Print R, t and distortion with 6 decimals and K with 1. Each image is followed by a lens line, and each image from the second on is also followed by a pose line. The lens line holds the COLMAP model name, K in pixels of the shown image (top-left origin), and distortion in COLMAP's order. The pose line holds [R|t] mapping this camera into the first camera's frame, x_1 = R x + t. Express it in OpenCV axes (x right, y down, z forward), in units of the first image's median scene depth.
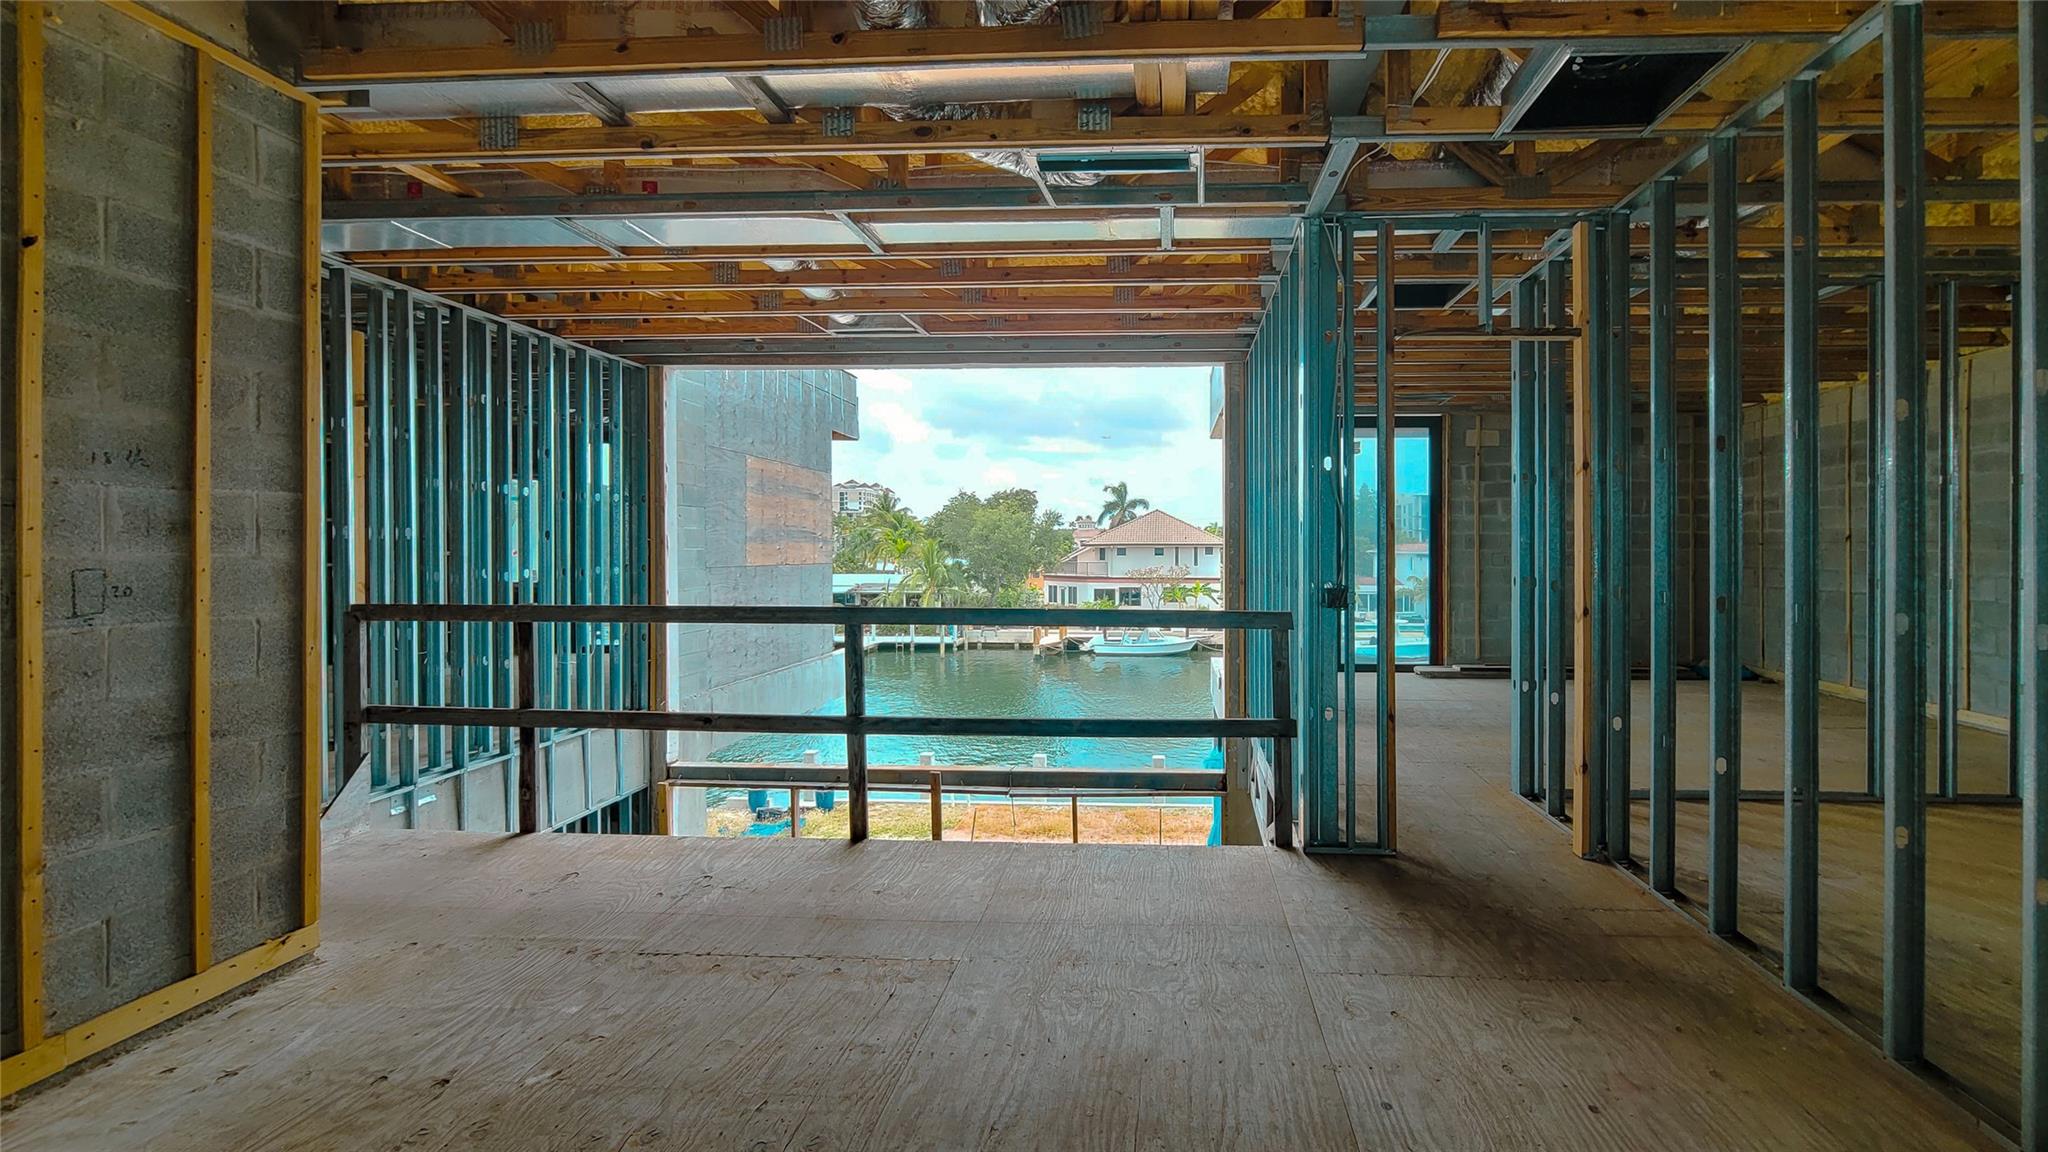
lens RADIAL K [[927.3, 0, 1133.9], [0, 927.3, 541.7], [0, 0, 1]] dist [-0.000192, -0.000006]
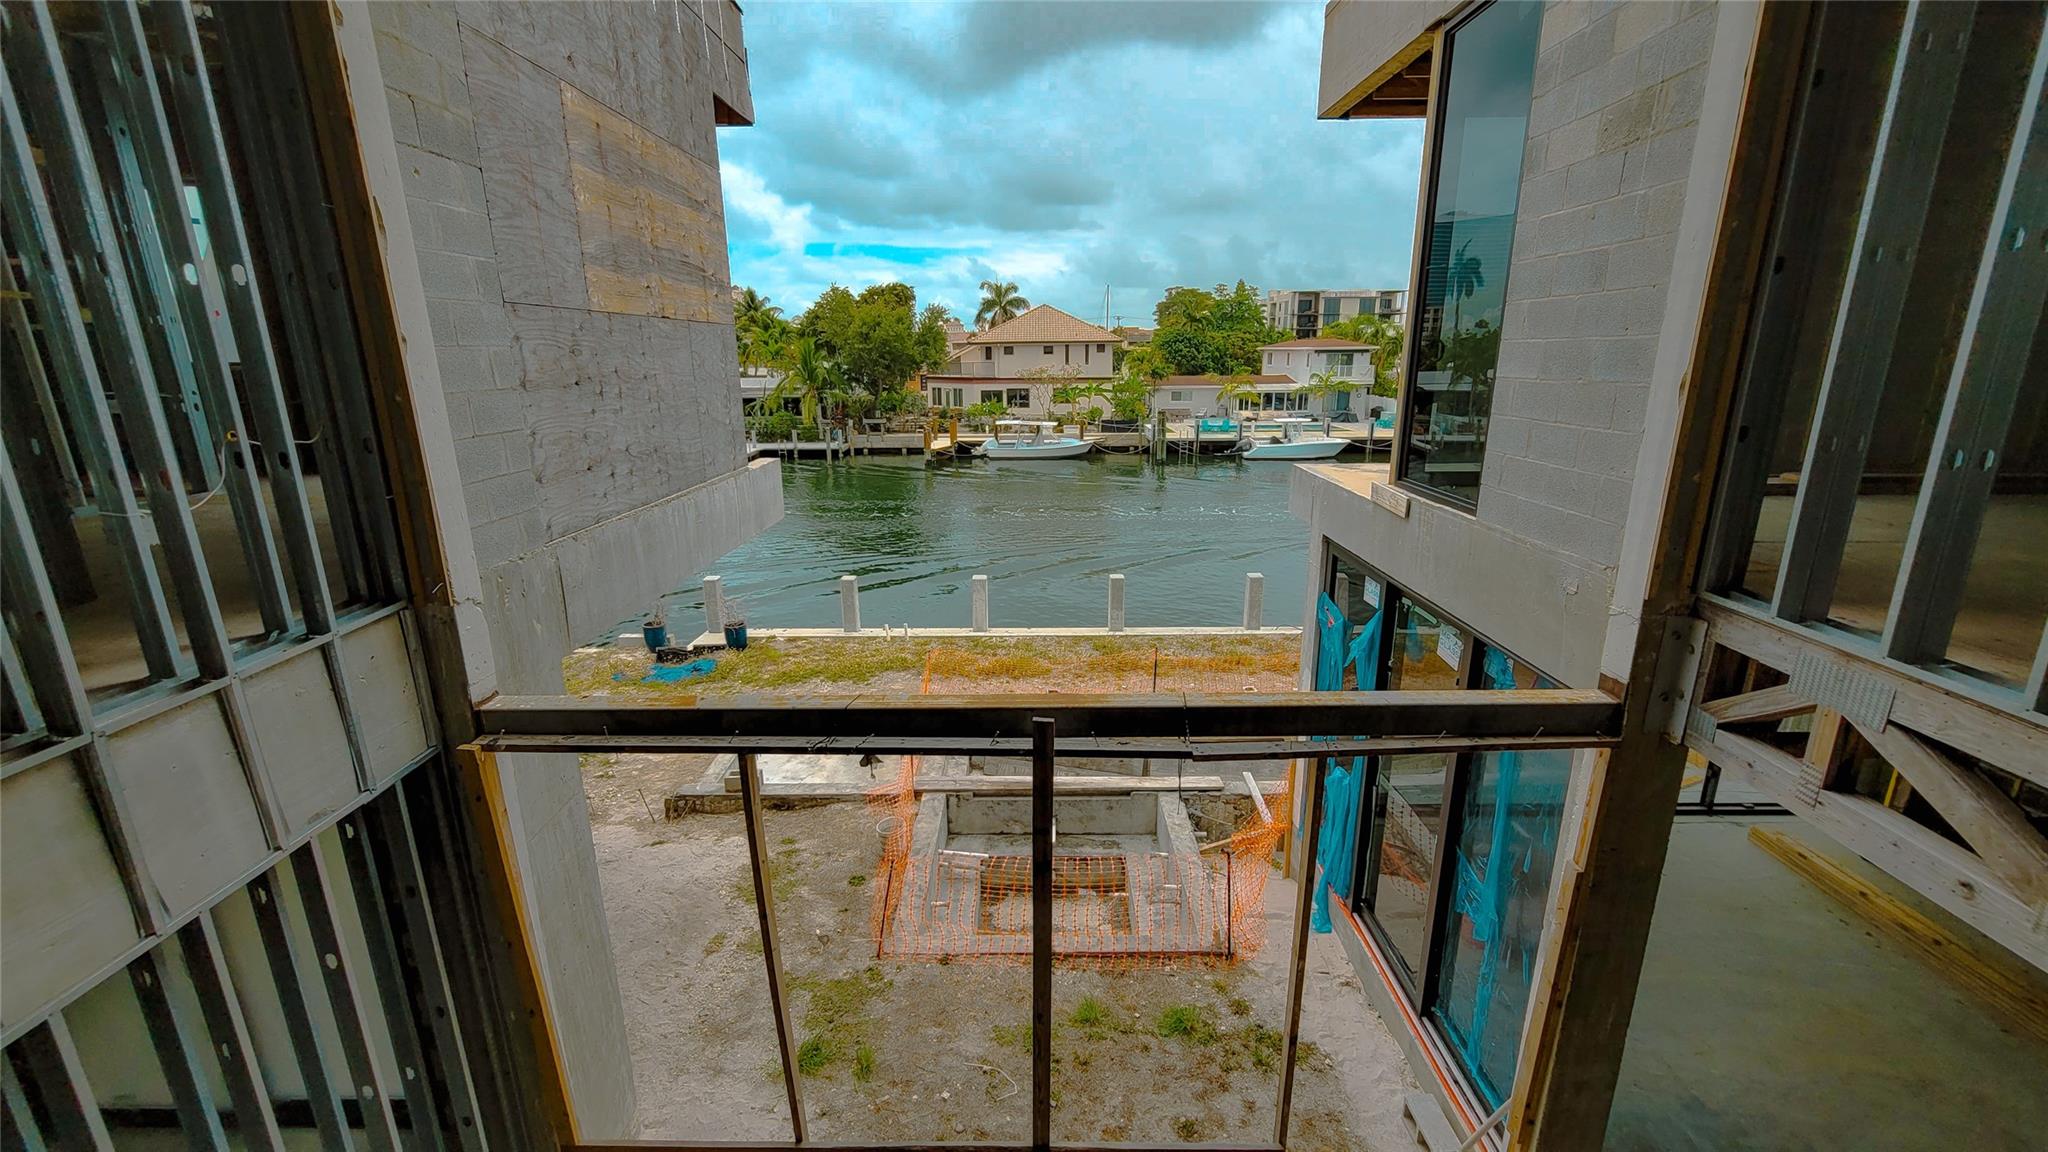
lens RADIAL K [[847.2, 0, 1024.0], [0, 847.2, 576.0], [0, 0, 1]] dist [-0.001998, -0.000026]
pose [[0.998916, -0.020372, 0.041851, -0.040519], [0.008896, 0.966114, 0.257962, 0.010831], [-0.045688, -0.257310, 0.965248, 0.100895]]
